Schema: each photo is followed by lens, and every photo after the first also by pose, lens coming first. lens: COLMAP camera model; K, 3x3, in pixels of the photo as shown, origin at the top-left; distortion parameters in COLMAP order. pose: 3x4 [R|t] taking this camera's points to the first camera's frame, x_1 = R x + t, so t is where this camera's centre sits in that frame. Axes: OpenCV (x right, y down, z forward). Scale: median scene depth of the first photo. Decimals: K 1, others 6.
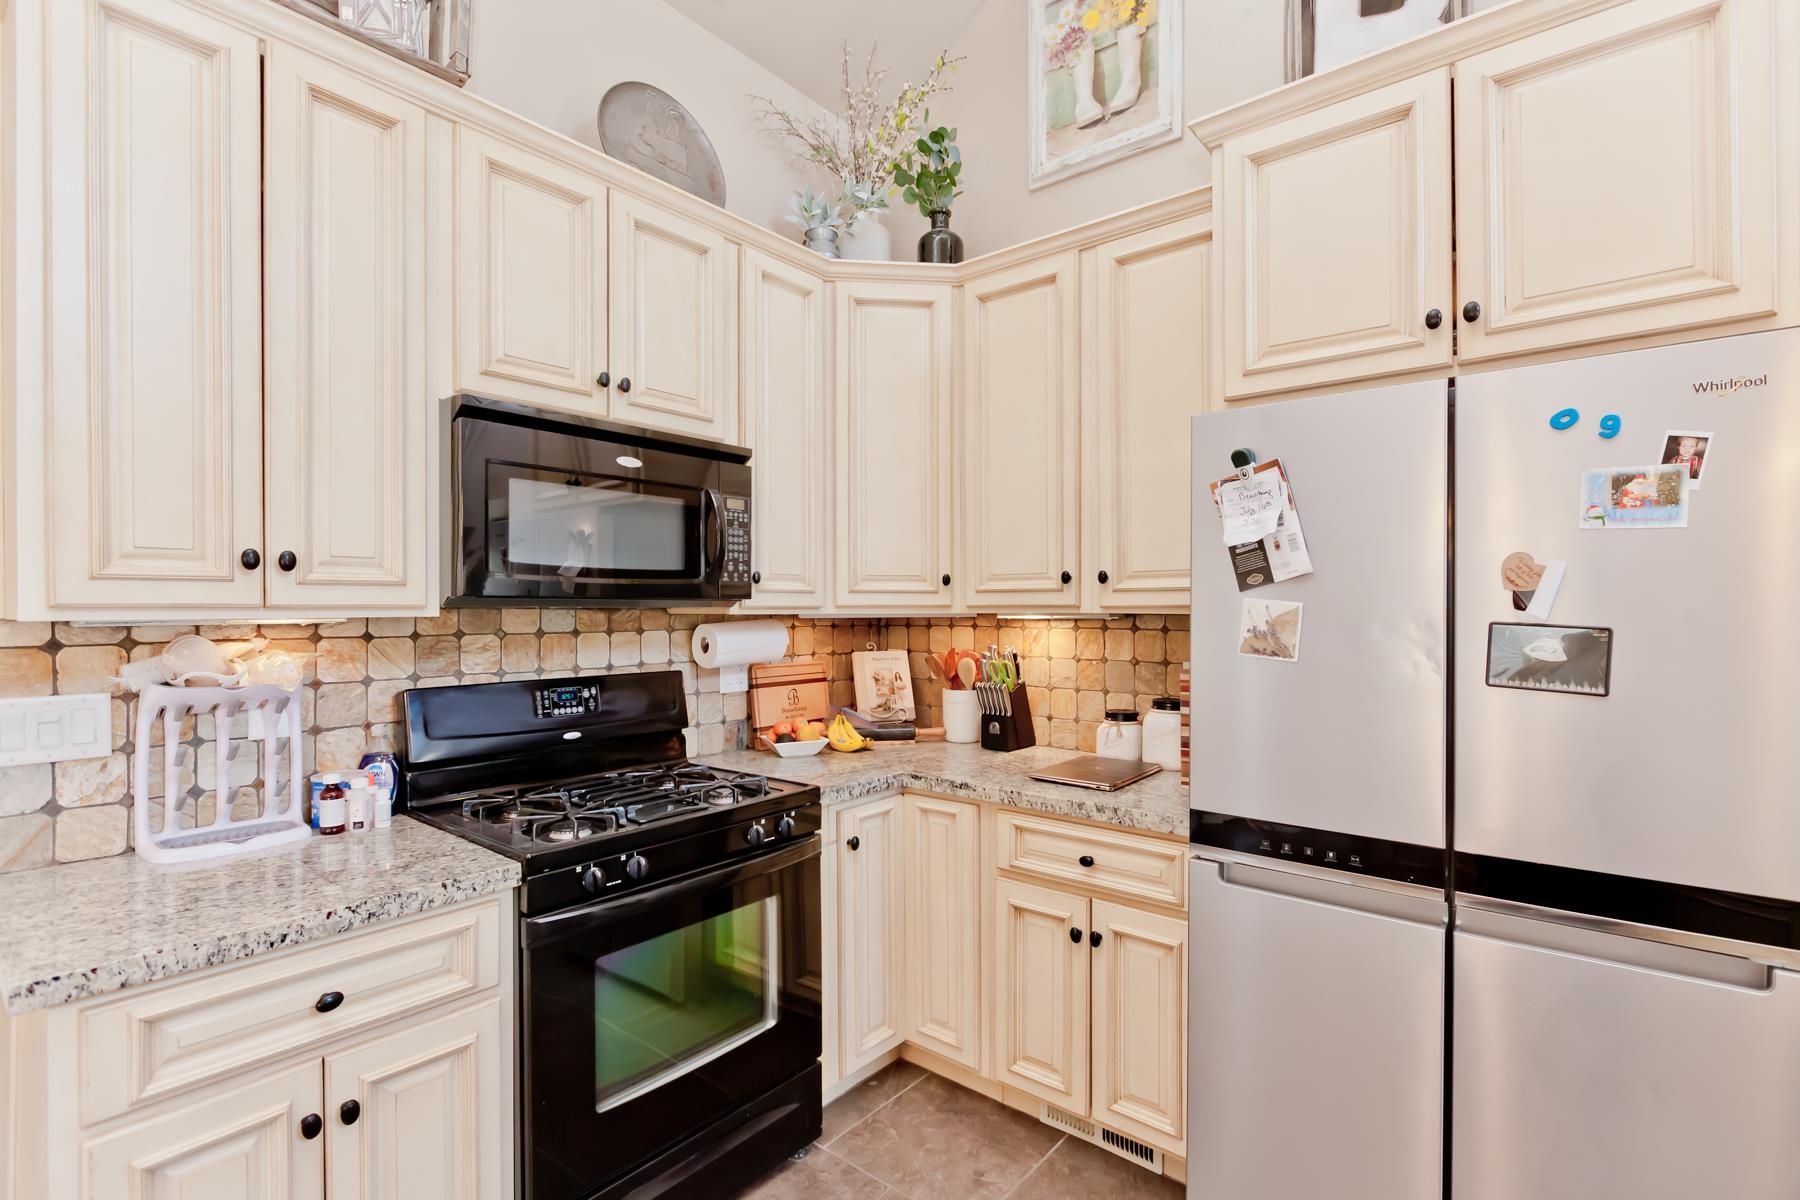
lens RADIAL K [[834.3, 0, 906.6], [0, 834.3, 608.3], [0, 0, 1]] dist [-0.004163, -0.002041]
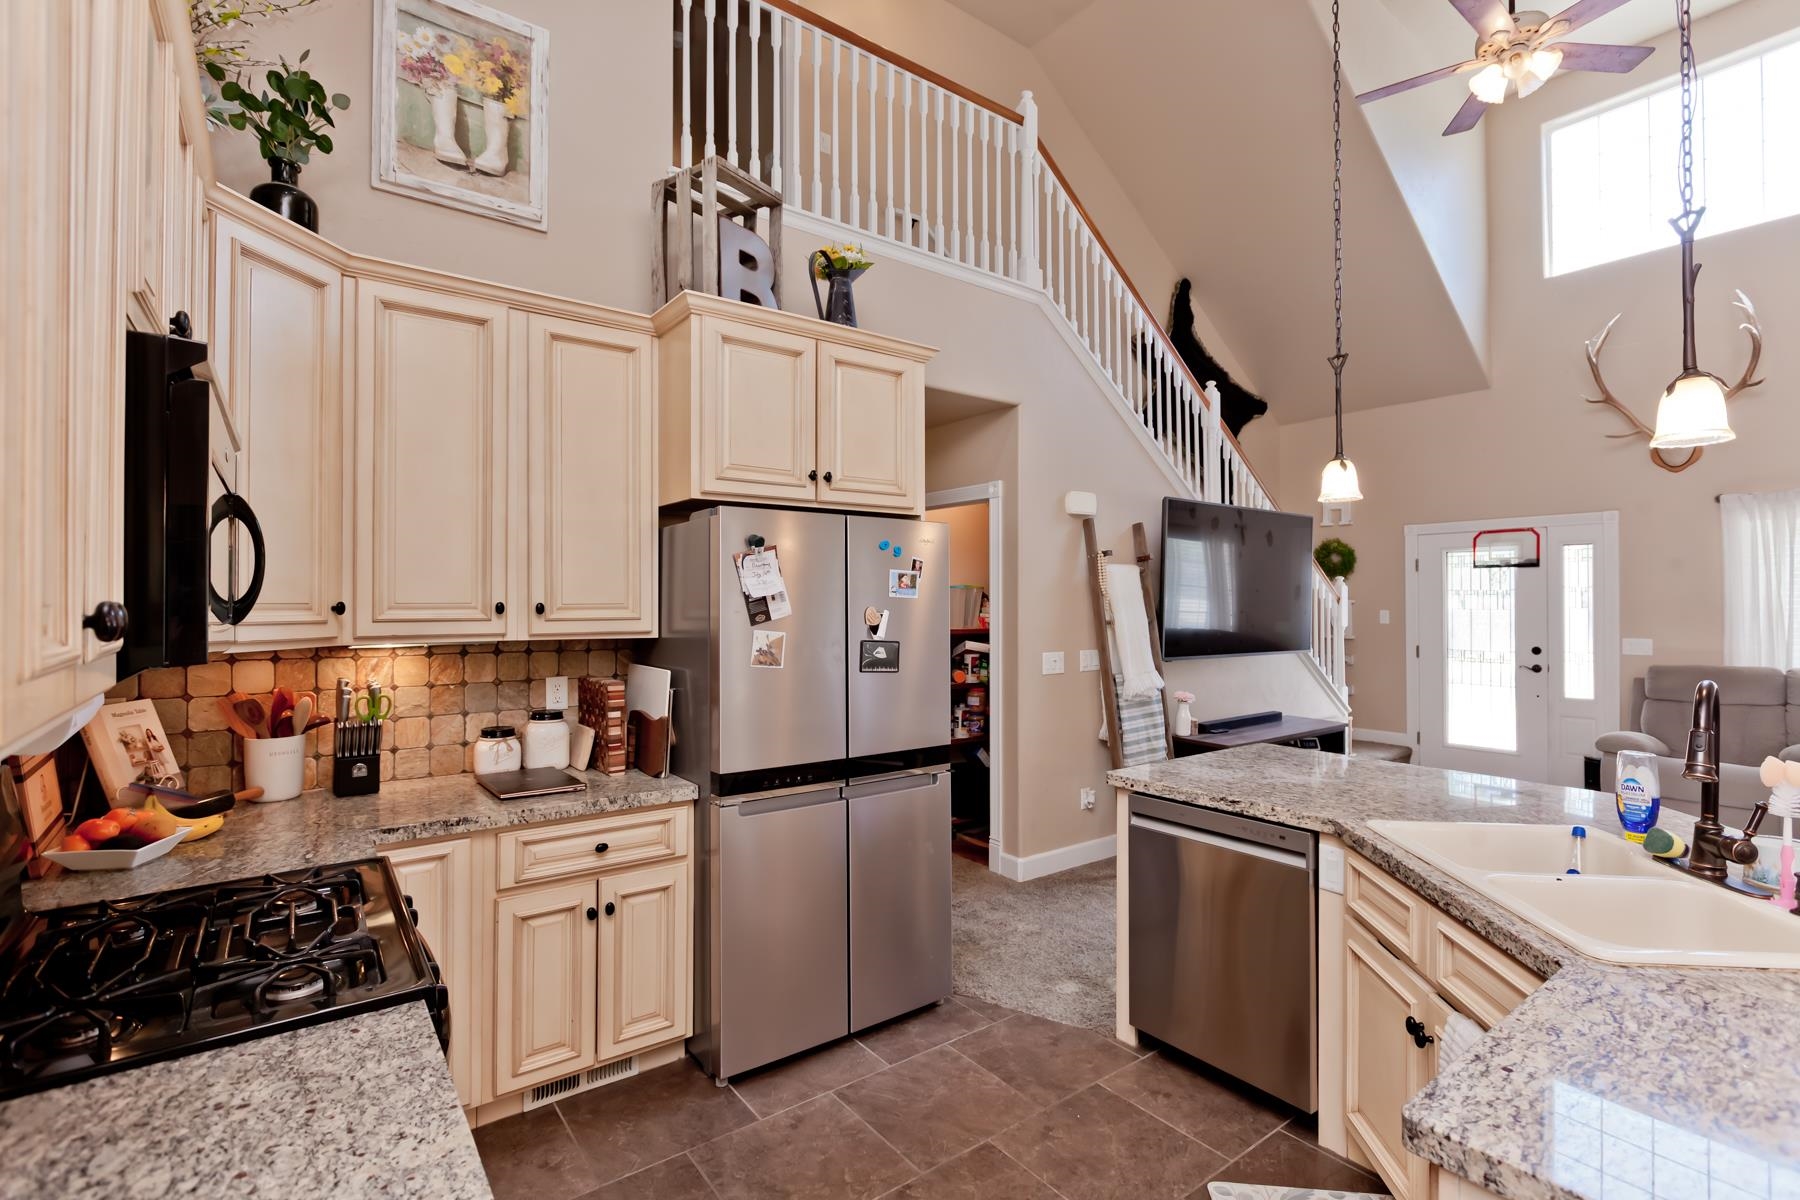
lens RADIAL K [[834.3, 0, 904.0], [0, 834.3, 593.6], [0, 0, 1]] dist [-0.004163, -0.002041]
pose [[0.240010, 0.010553, 0.970713, -0.764136], [0.000224, 0.999940, -0.010926, -0.046245], [-0.970770, 0.002840, 0.239993, 0.252582]]
